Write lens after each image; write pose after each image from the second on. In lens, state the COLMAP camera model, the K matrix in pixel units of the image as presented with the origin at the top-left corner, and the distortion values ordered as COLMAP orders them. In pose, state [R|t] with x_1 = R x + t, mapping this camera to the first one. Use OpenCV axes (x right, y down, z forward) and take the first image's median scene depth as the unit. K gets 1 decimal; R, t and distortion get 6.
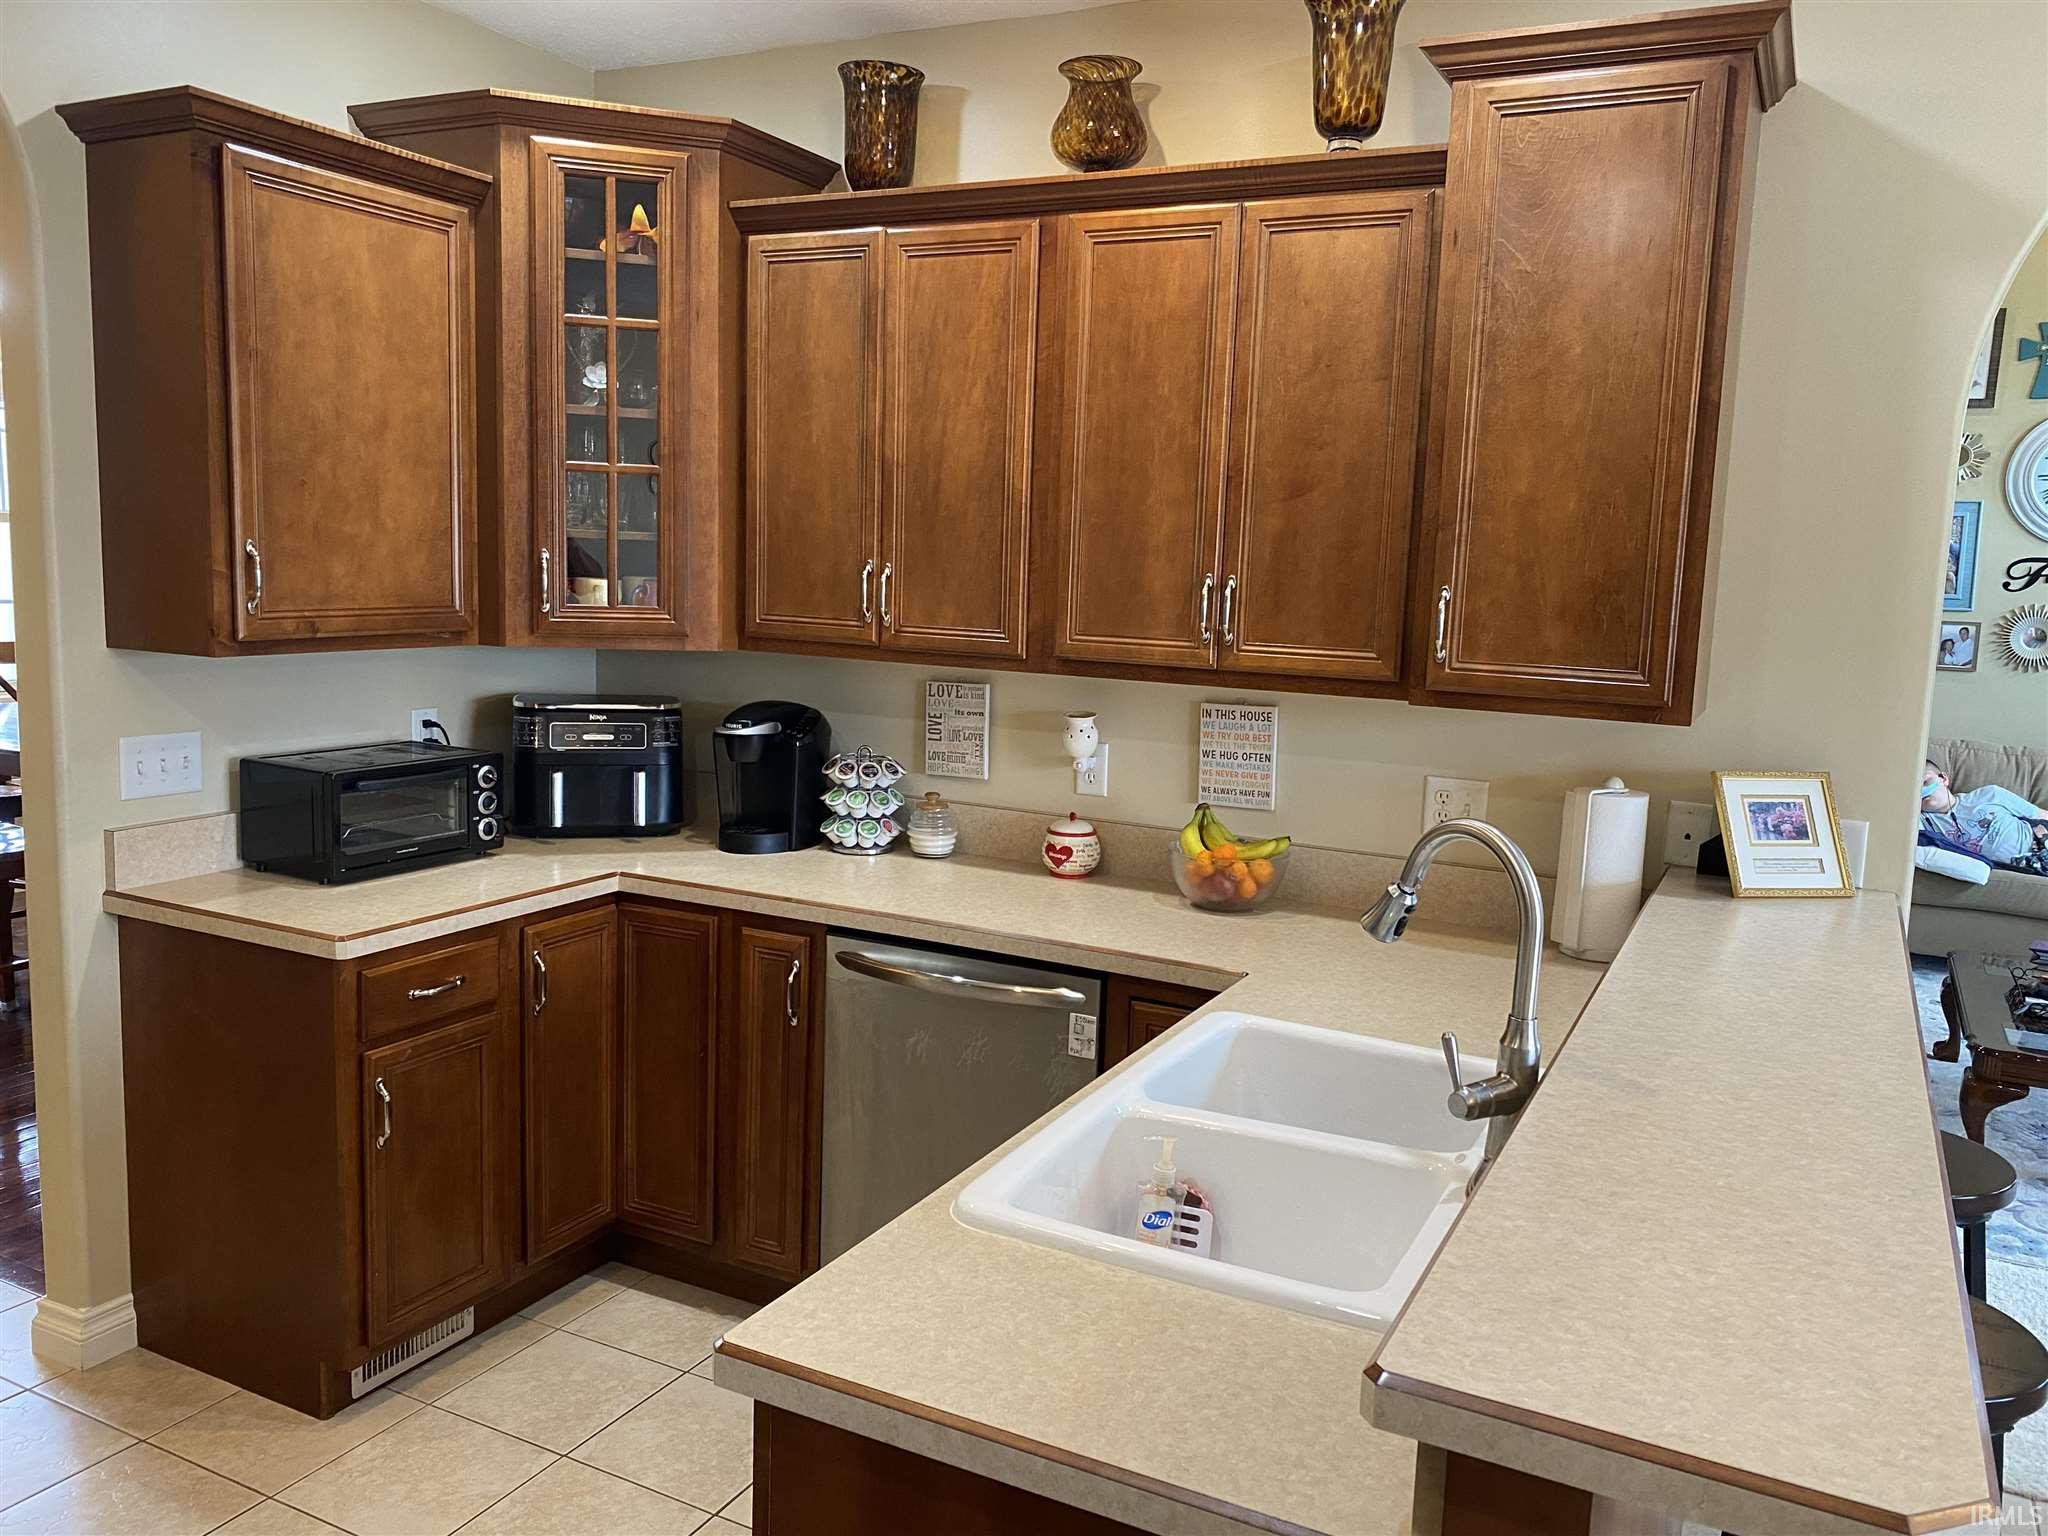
lens RADIAL K [[1570.5, 0, 1033.0], [0, 1570.5, 755.9], [0, 0, 1]] dist [0.039414, -0.001319]
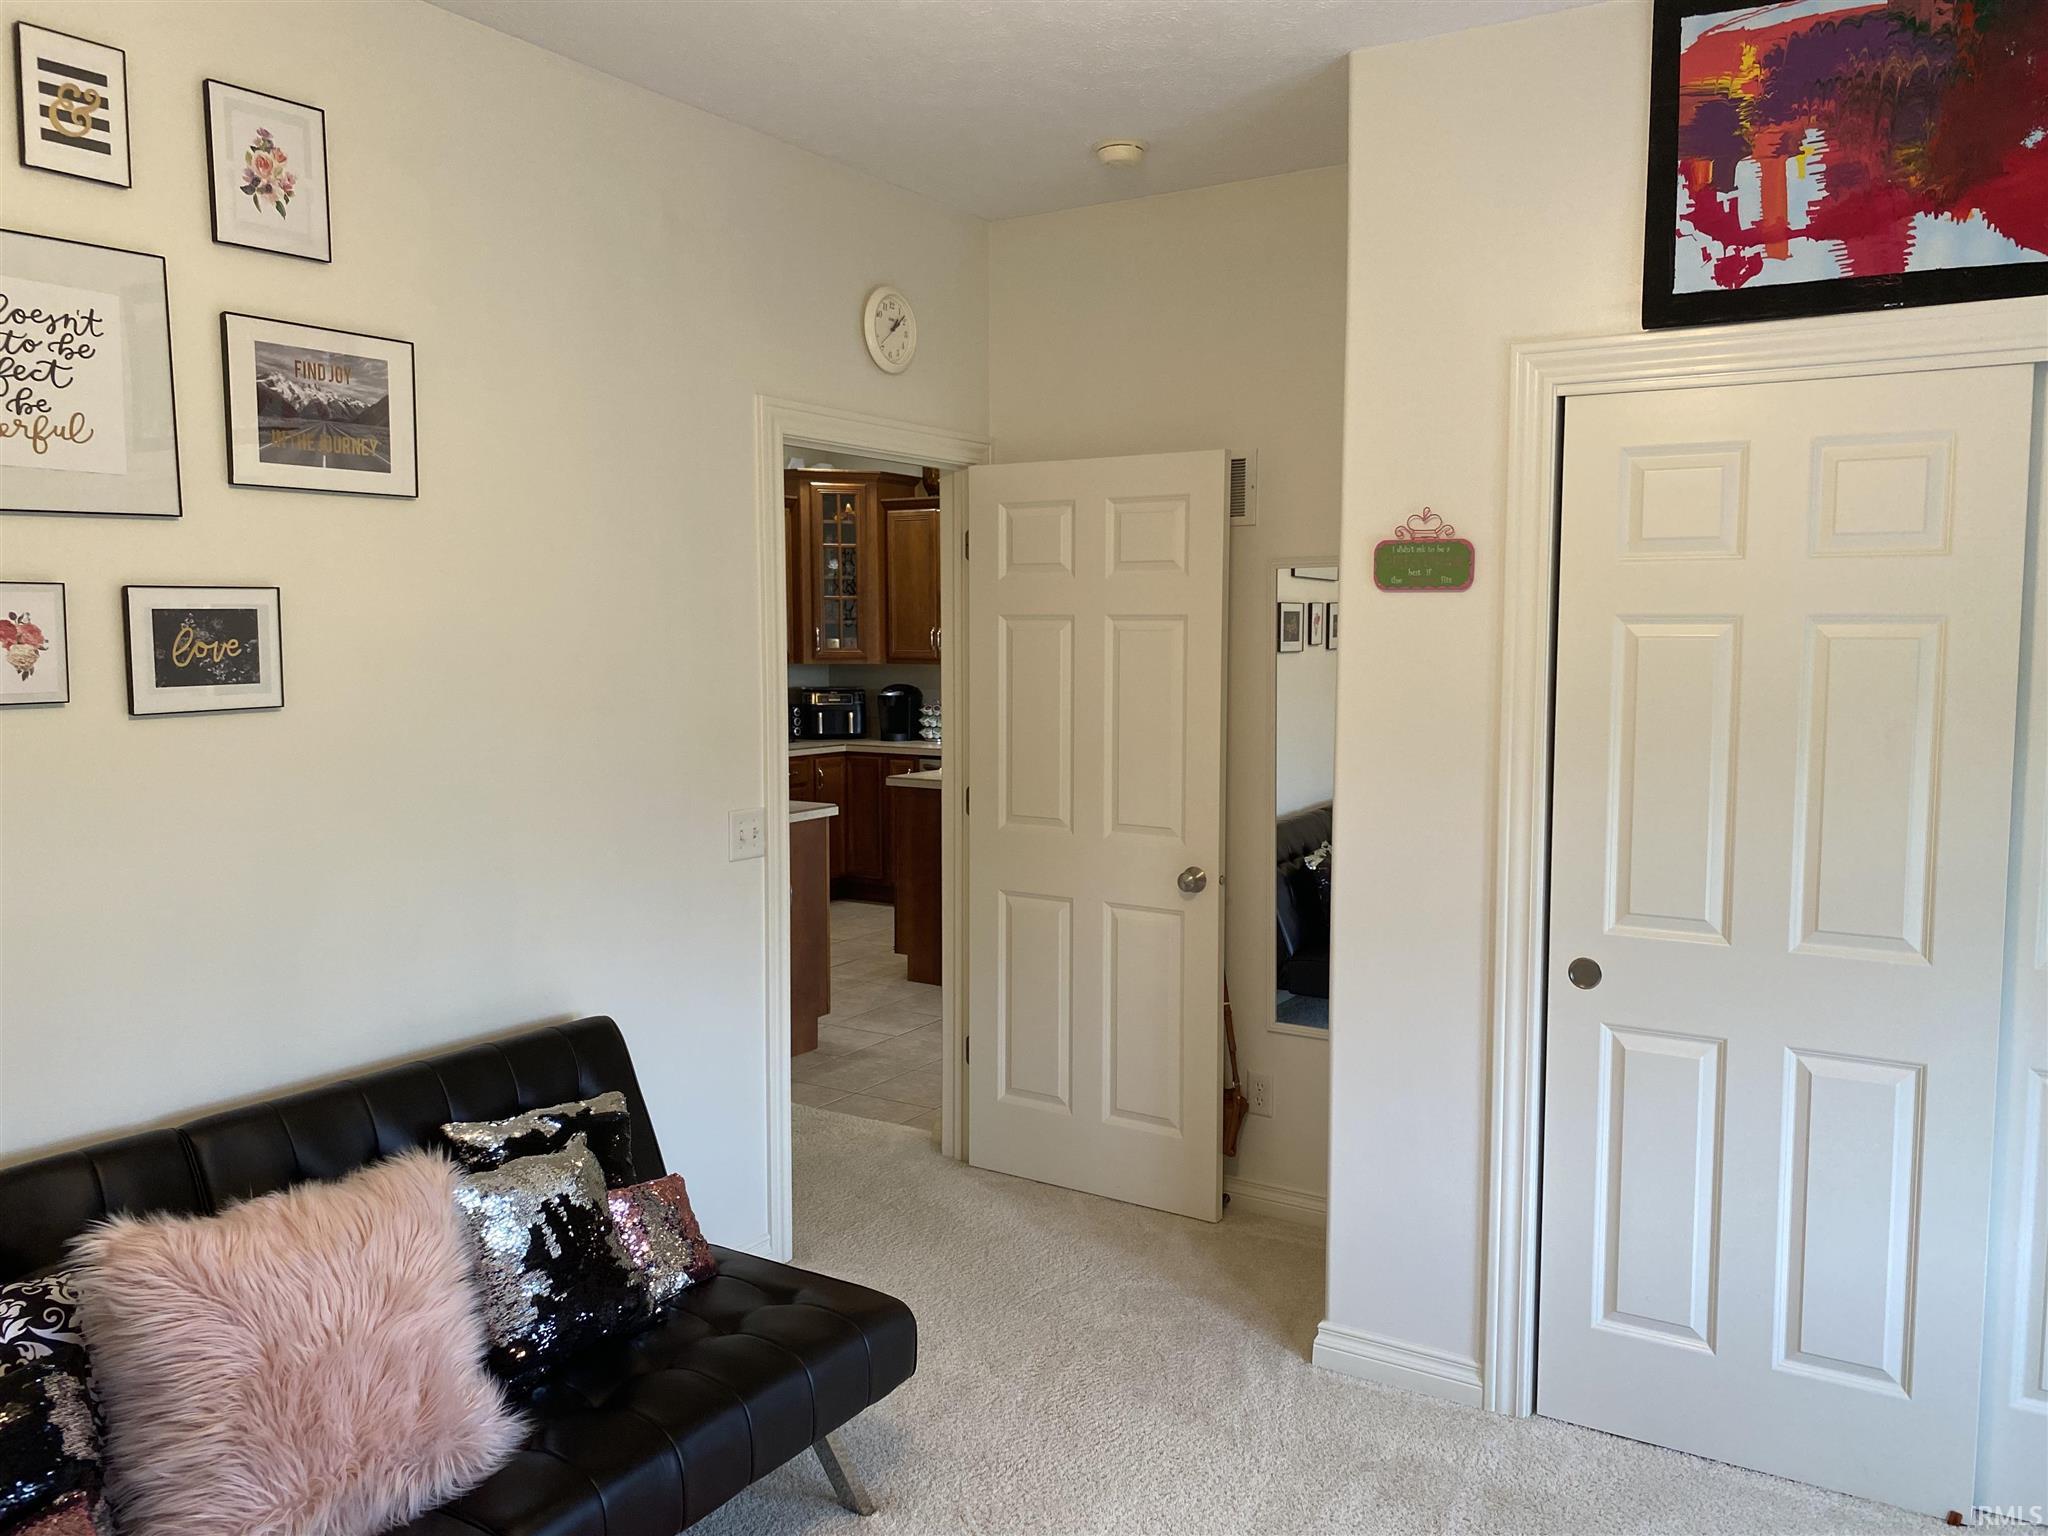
lens RADIAL K [[1570.5, 0, 1022.2], [0, 1570.5, 772.4], [0, 0, 1]] dist [0.039414, -0.001319]
pose [[0.993801, -0.025246, -0.108271, 0.331540], [0.021329, 0.999081, -0.037185, 0.226010], [0.109110, 0.034645, 0.993426, -1.648184]]
